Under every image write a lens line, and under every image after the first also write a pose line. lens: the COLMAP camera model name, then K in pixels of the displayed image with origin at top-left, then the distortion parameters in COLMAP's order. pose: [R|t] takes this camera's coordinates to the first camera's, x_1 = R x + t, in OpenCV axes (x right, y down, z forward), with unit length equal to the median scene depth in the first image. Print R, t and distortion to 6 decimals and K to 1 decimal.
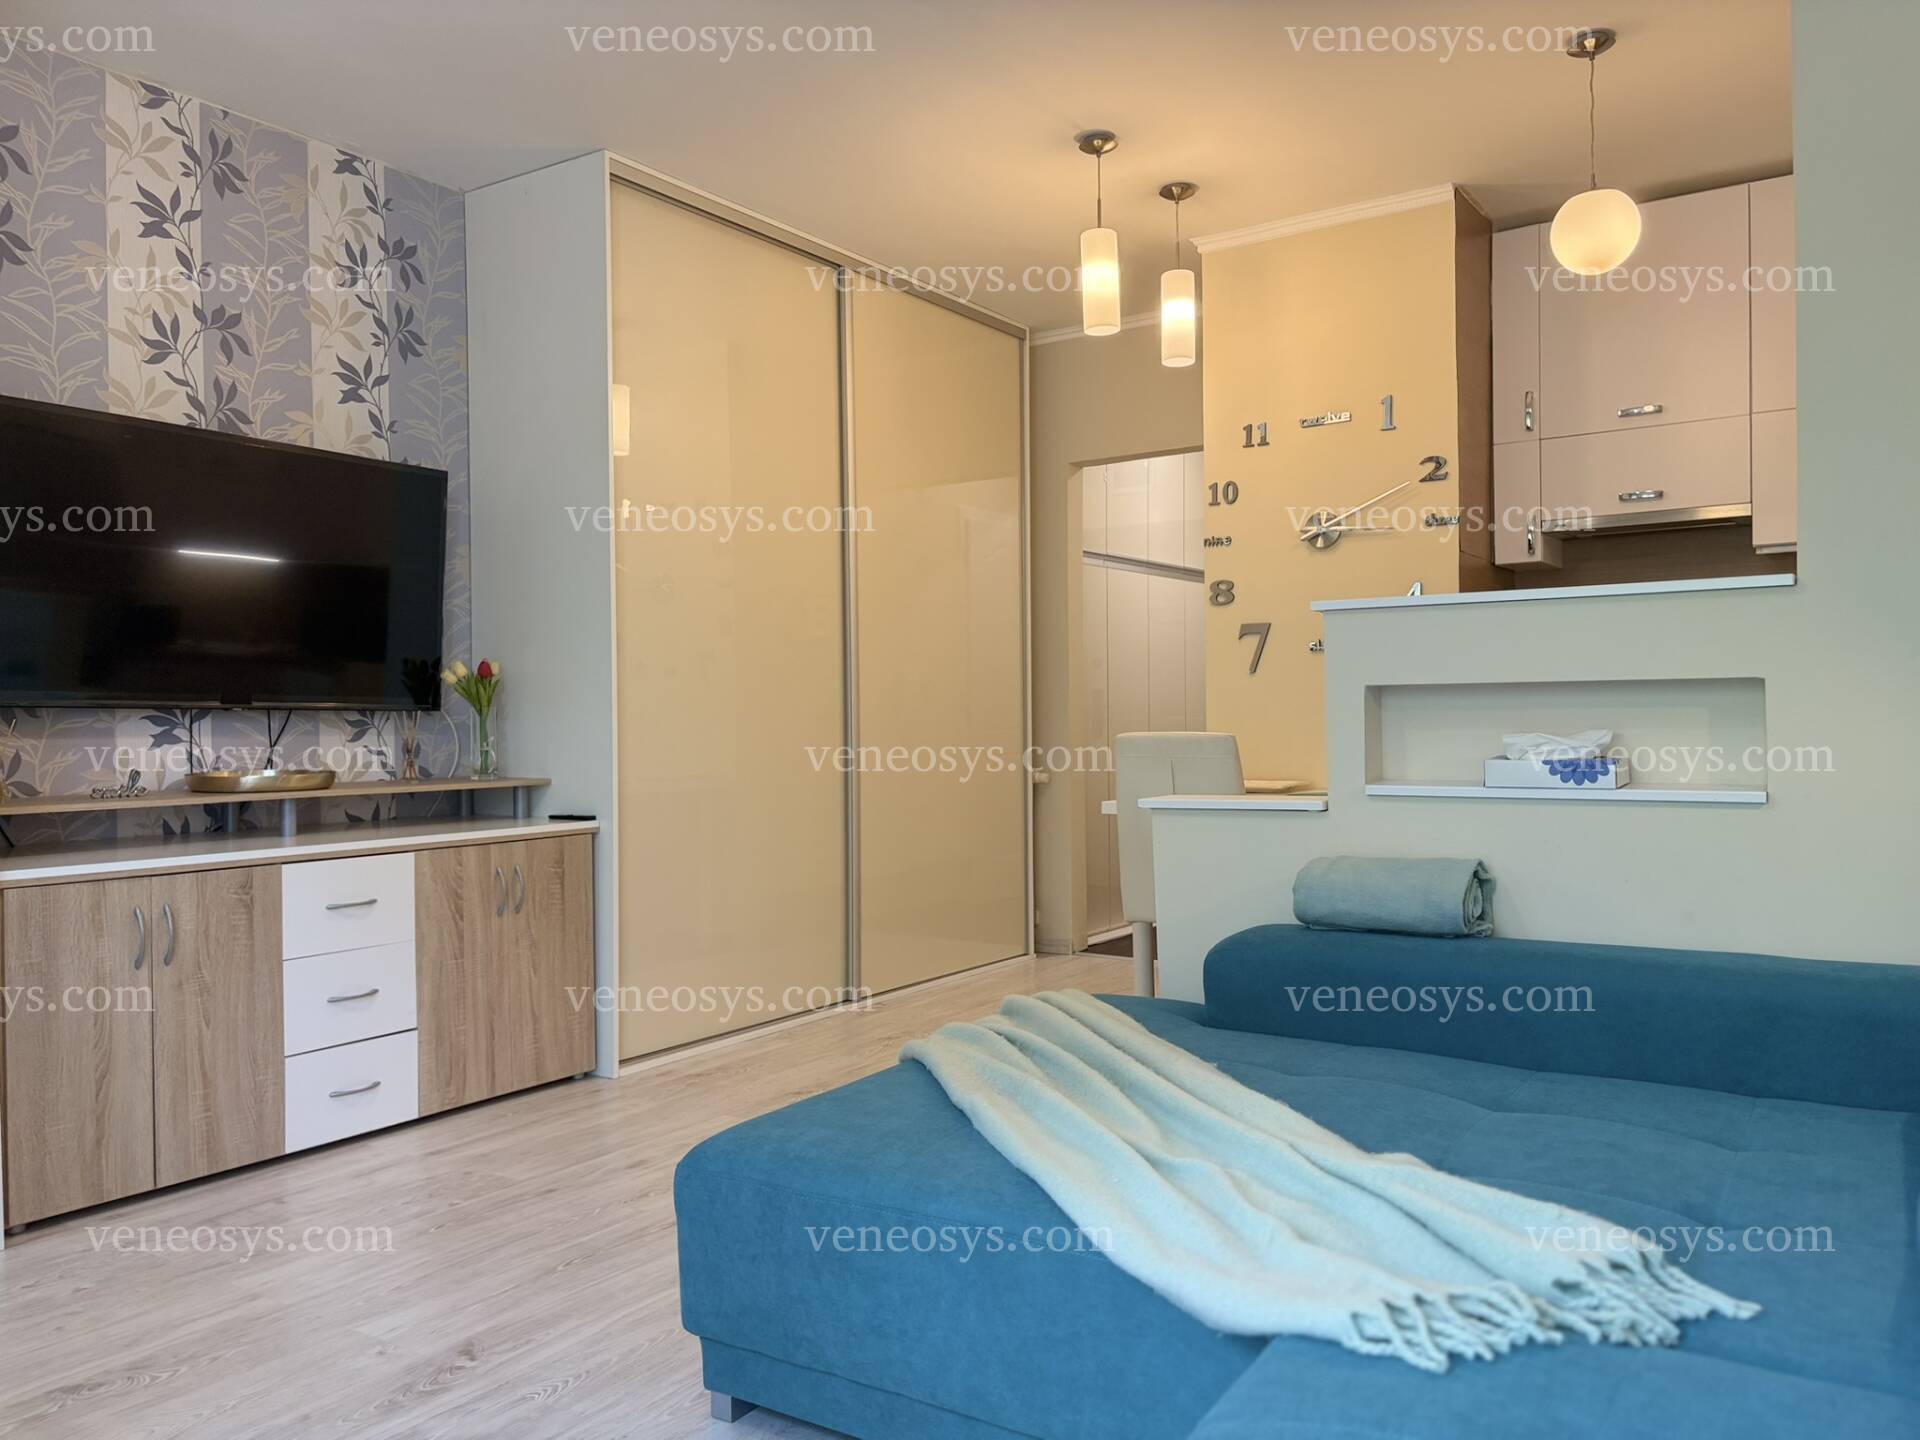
lens RADIAL K [[1456.5, 0, 956.4], [0, 1456.5, 727.9], [0, 0, 1]] dist [0.074852, -0.081352]
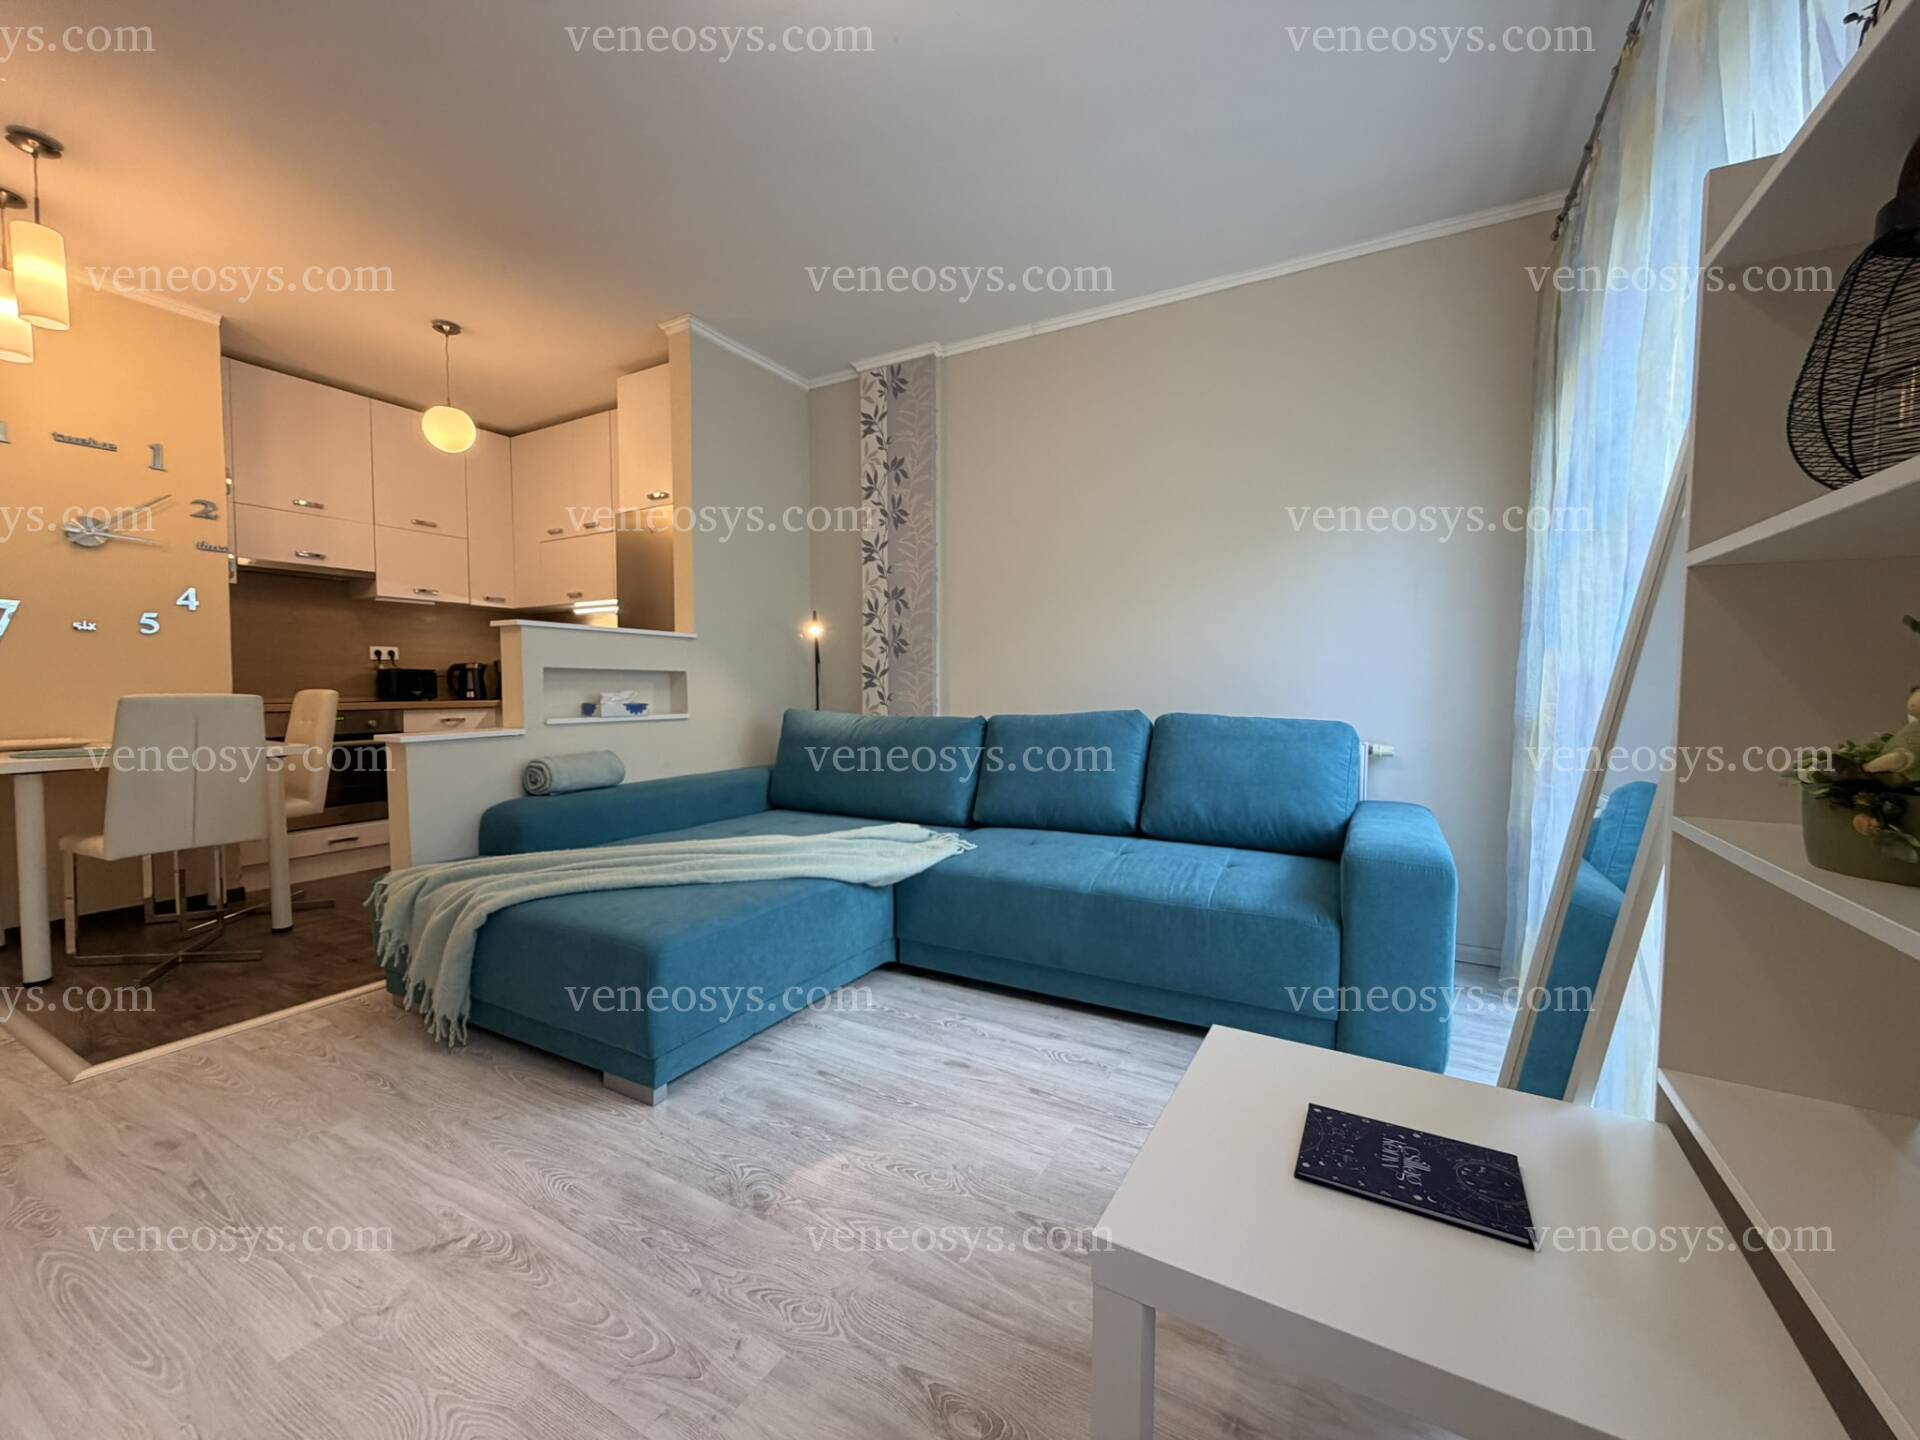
lens RADIAL K [[769.7, 0, 954.9], [0, 769.7, 719.2], [0, 0, 1]] dist [0.003329, -0.000428]
pose [[-0.085647, -0.028323, 0.995923, -0.560661], [0.006171, 0.999562, 0.028958, 0.009529], [-0.996306, 0.008626, -0.085434, 0.403714]]
